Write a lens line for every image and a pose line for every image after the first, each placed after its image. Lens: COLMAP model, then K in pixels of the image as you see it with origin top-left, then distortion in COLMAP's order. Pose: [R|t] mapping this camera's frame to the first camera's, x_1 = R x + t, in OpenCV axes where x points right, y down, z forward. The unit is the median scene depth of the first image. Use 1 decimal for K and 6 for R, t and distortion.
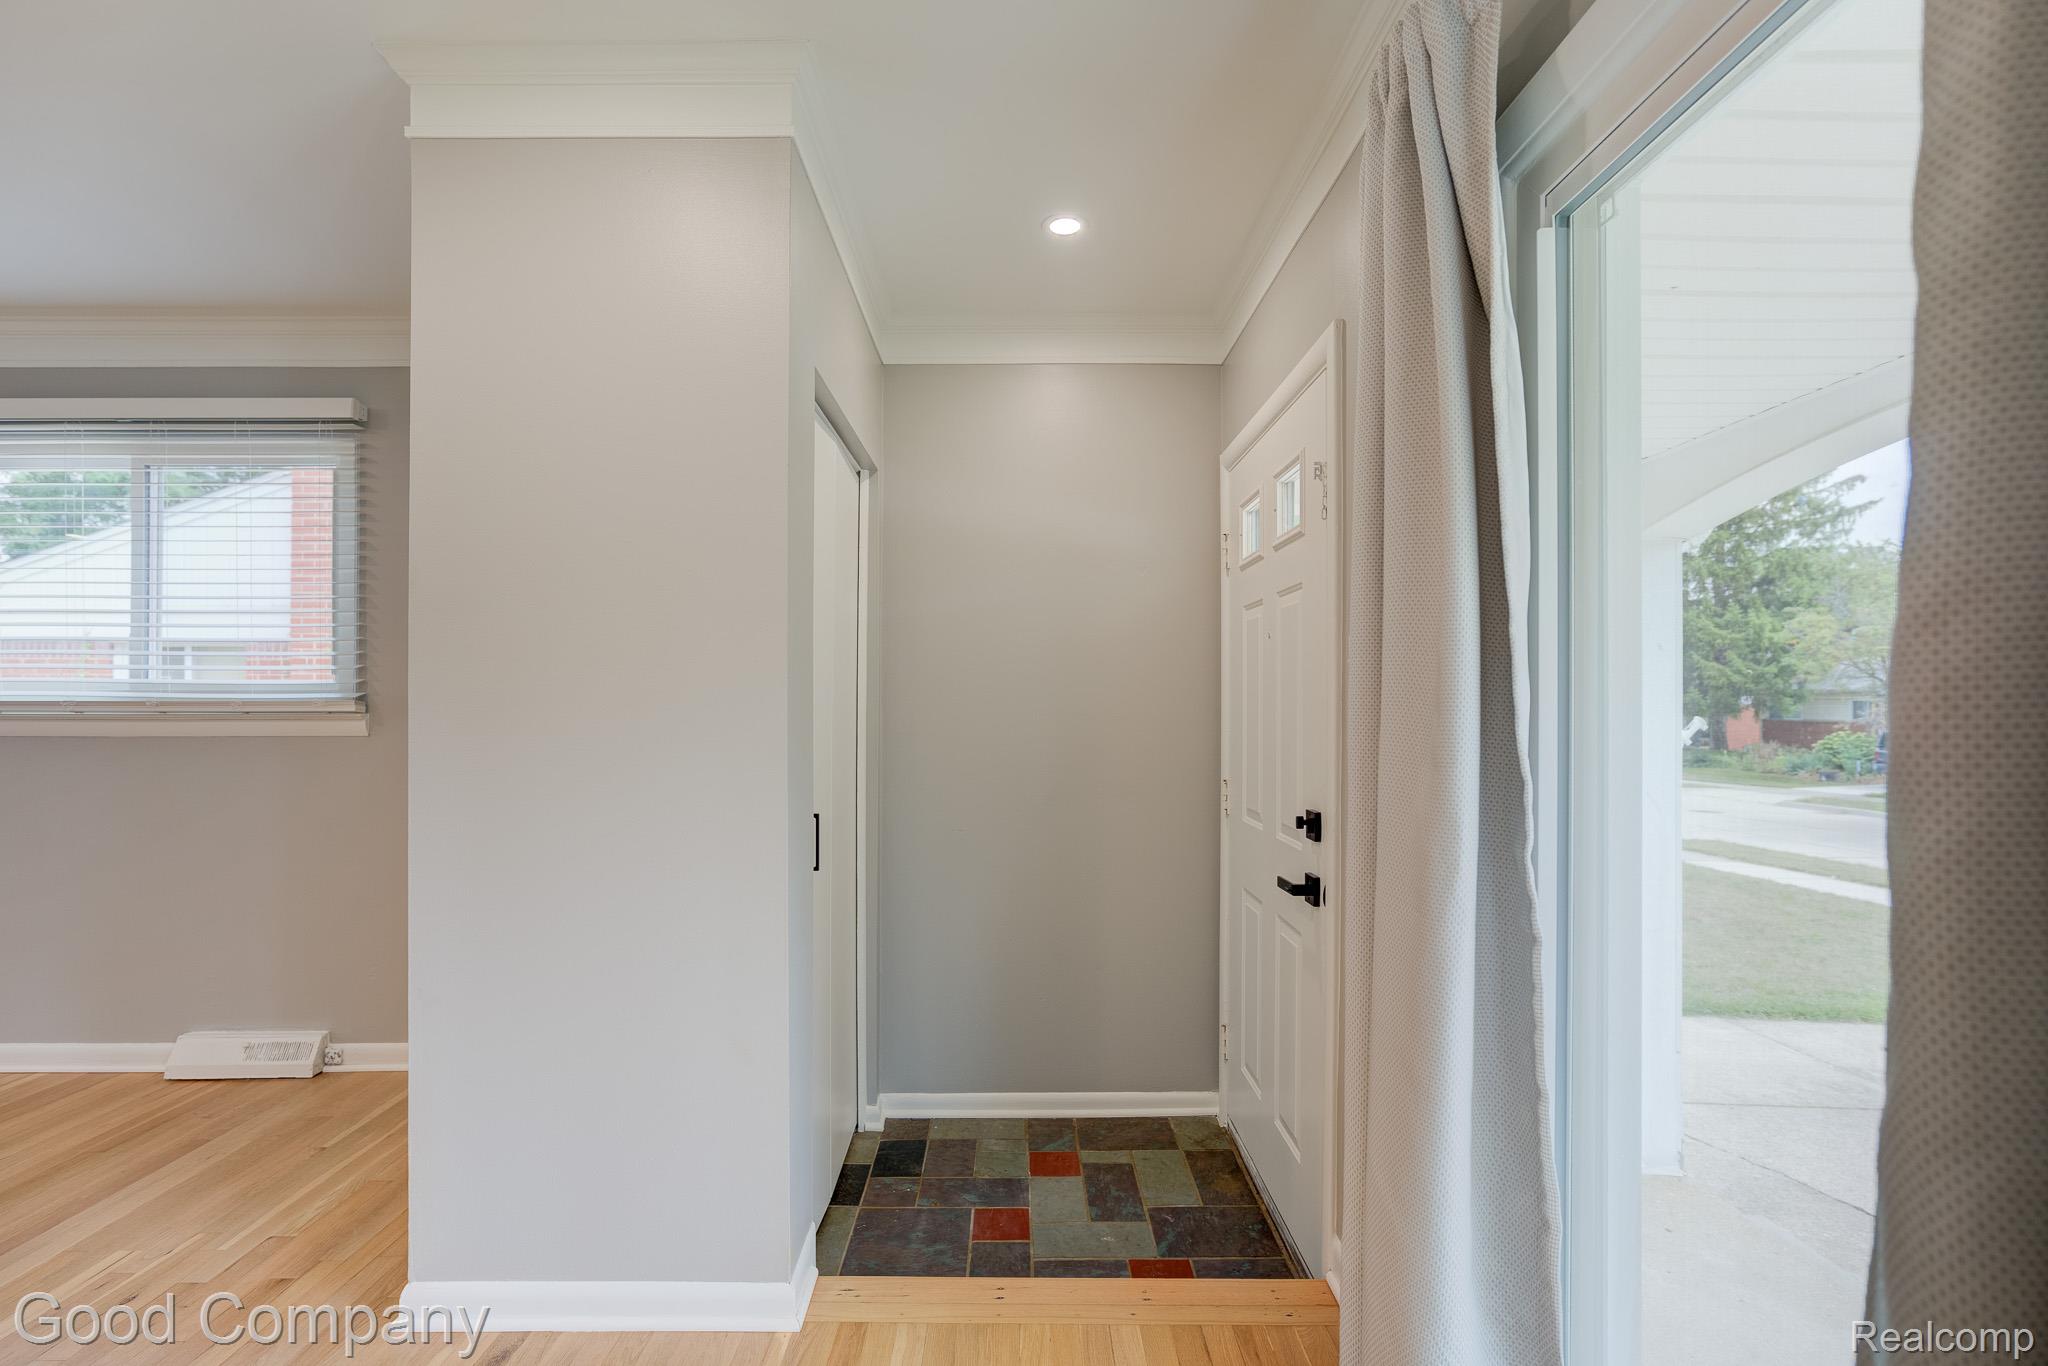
lens RADIAL K [[962.5, 0, 997.0], [0, 962.5, 699.3], [0, 0, 1]] dist [-0.001382, 0.000051]
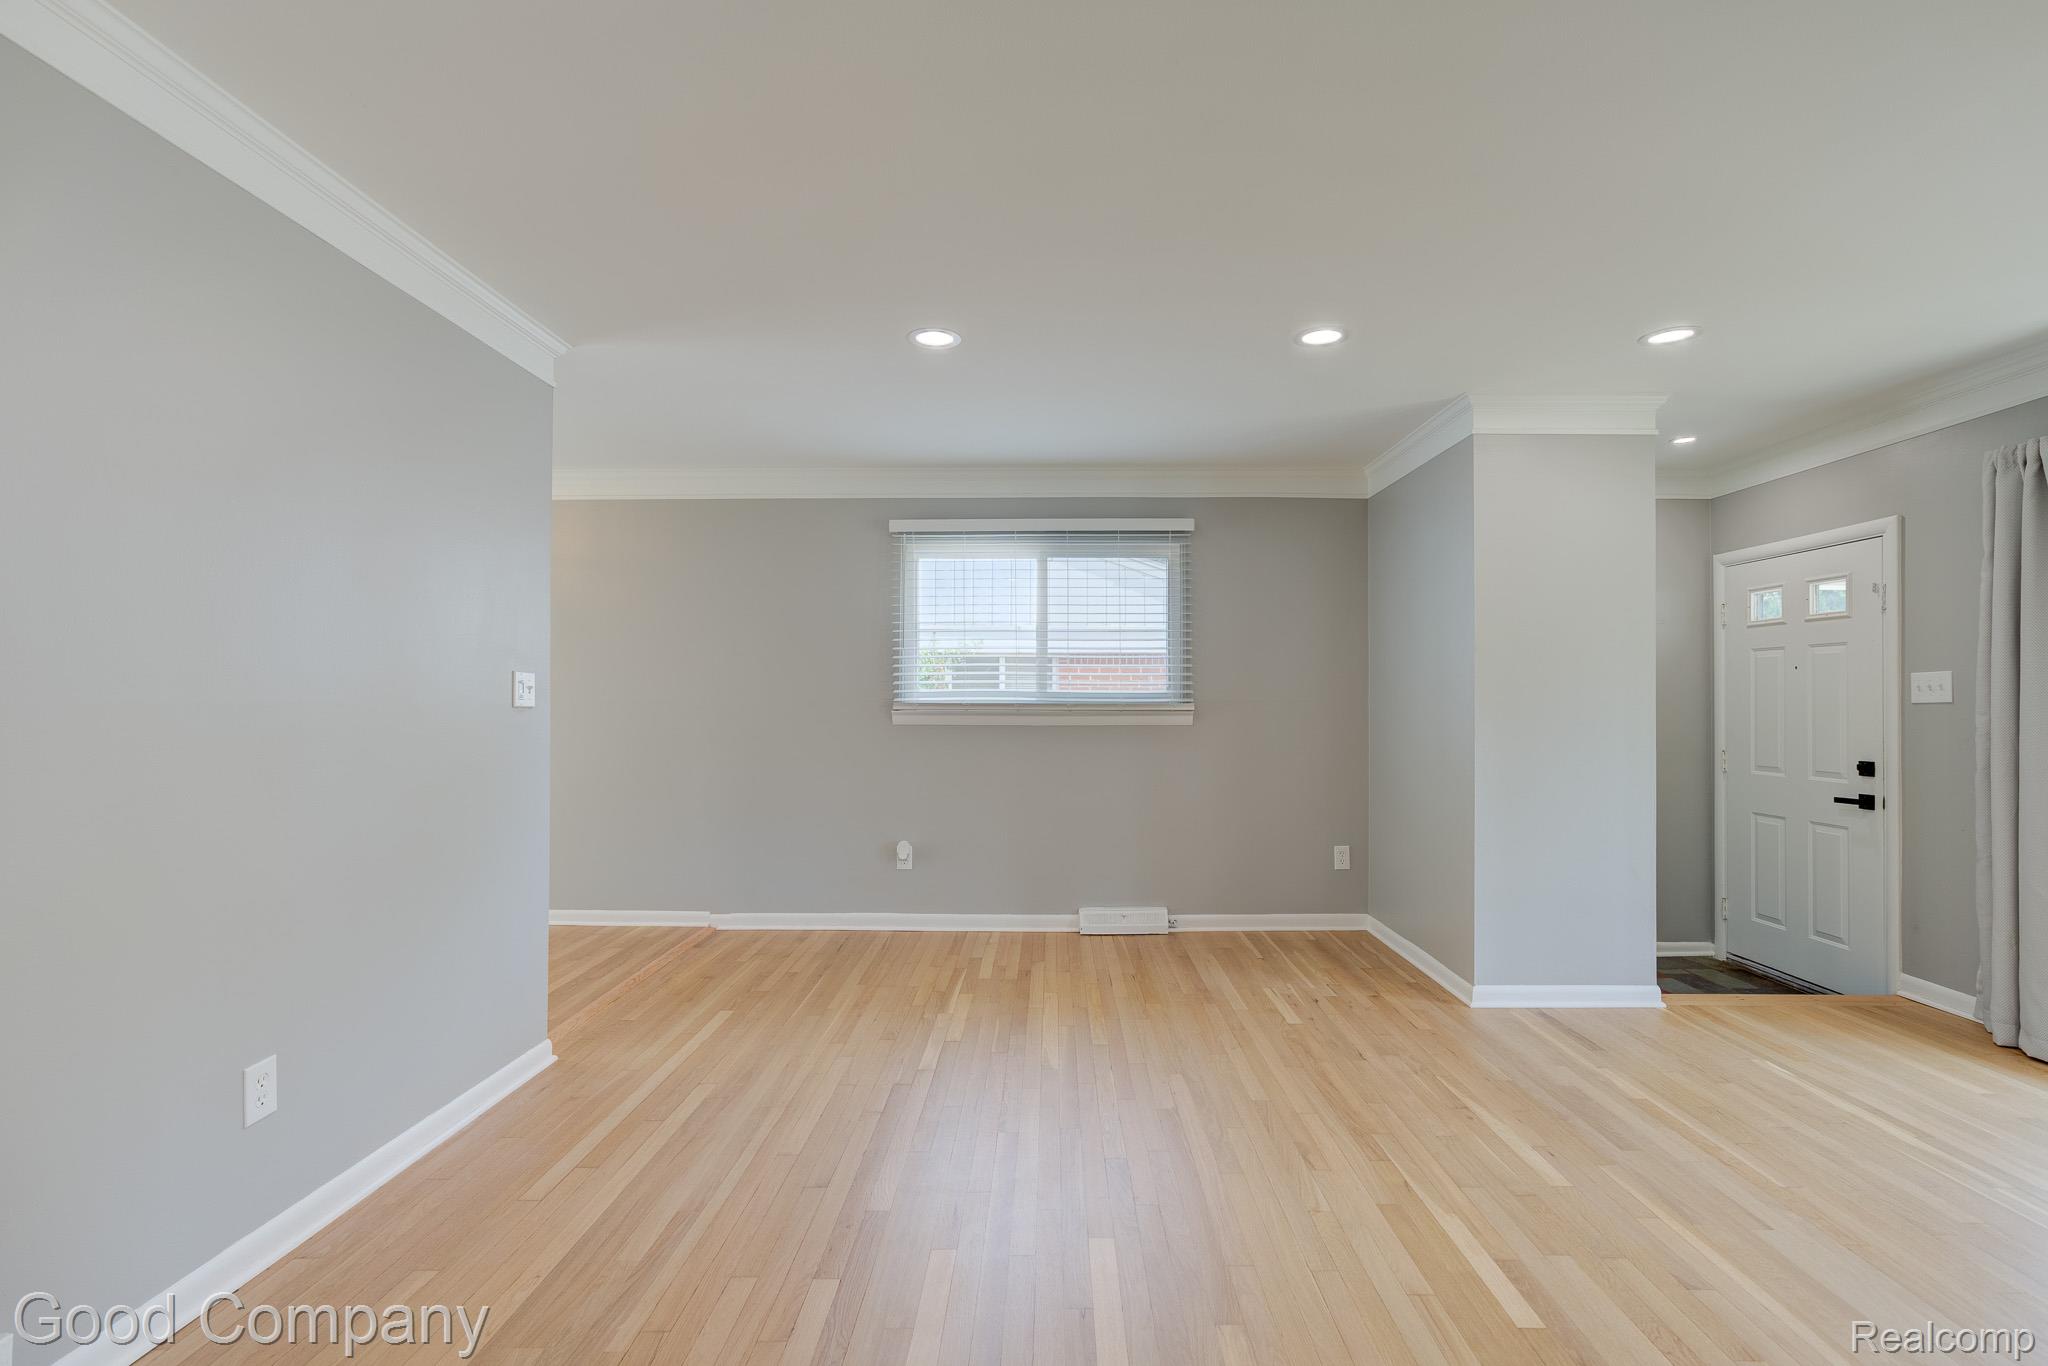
lens RADIAL K [[980.8, 0, 1024.0], [0, 980.8, 683.0], [0, 0, 1]] dist [-0.019507, 0.013897]
pose [[0.999962, 0.001040, 0.008648, -1.045188], [-0.000901, 0.999871, -0.016063, -0.006465], [-0.008664, 0.016054, 0.999834, -0.715313]]
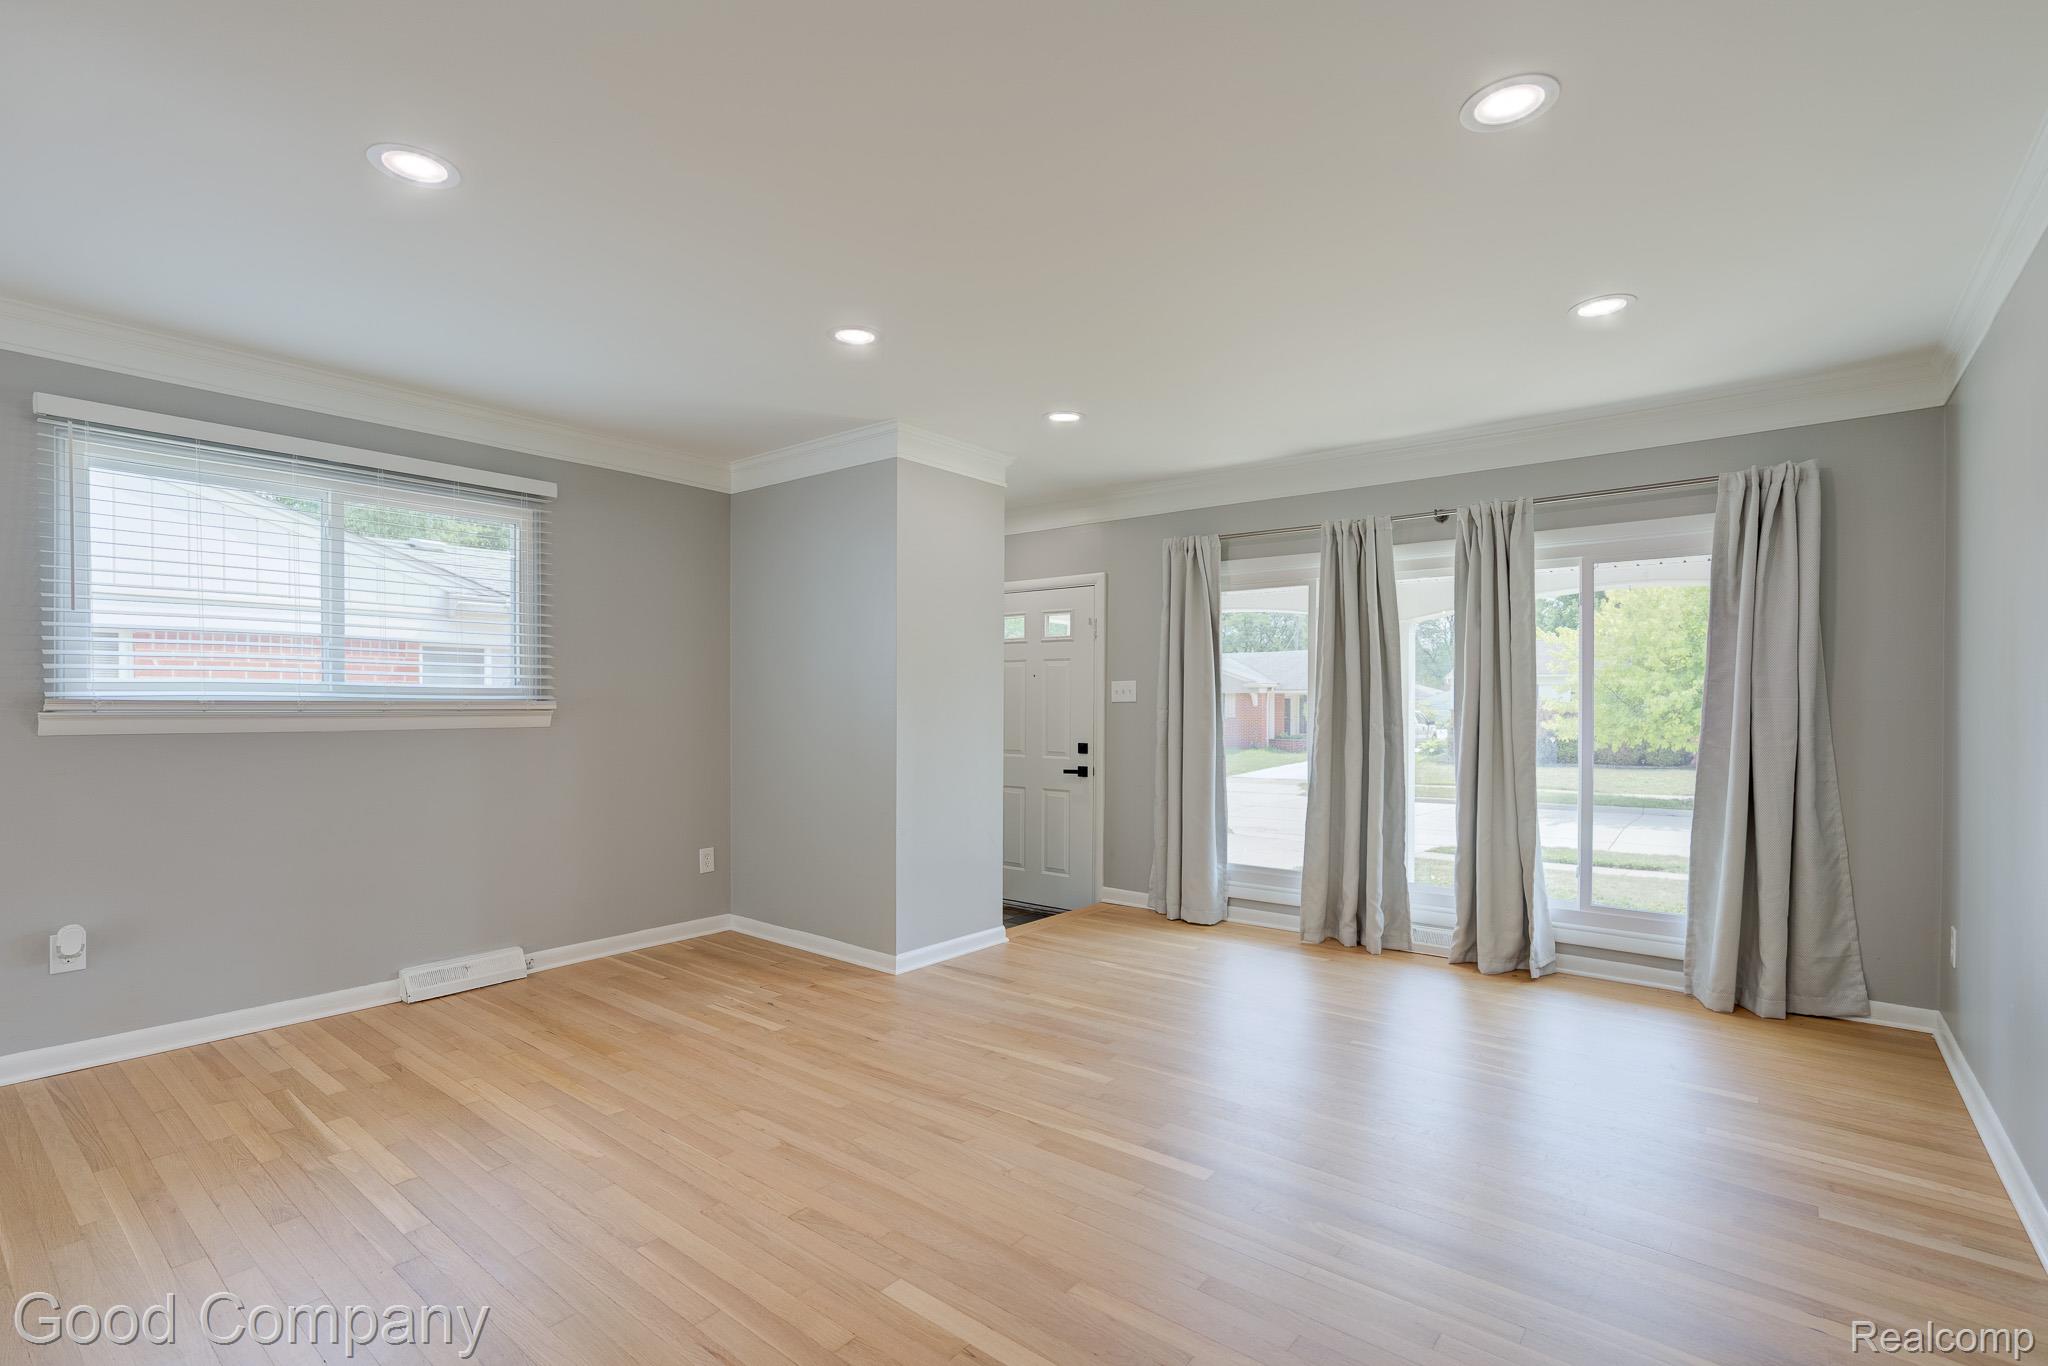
lens RADIAL K [[967.8, 0, 1066.5], [0, 967.8, 707.0], [0, 0, 1]] dist [-0.027651, 0.018348]
pose [[0.587934, -0.002071, 0.808906, -1.465383], [-0.005909, 0.999959, 0.006855, -0.004417], [-0.808887, -0.008810, 0.587898, -0.445082]]
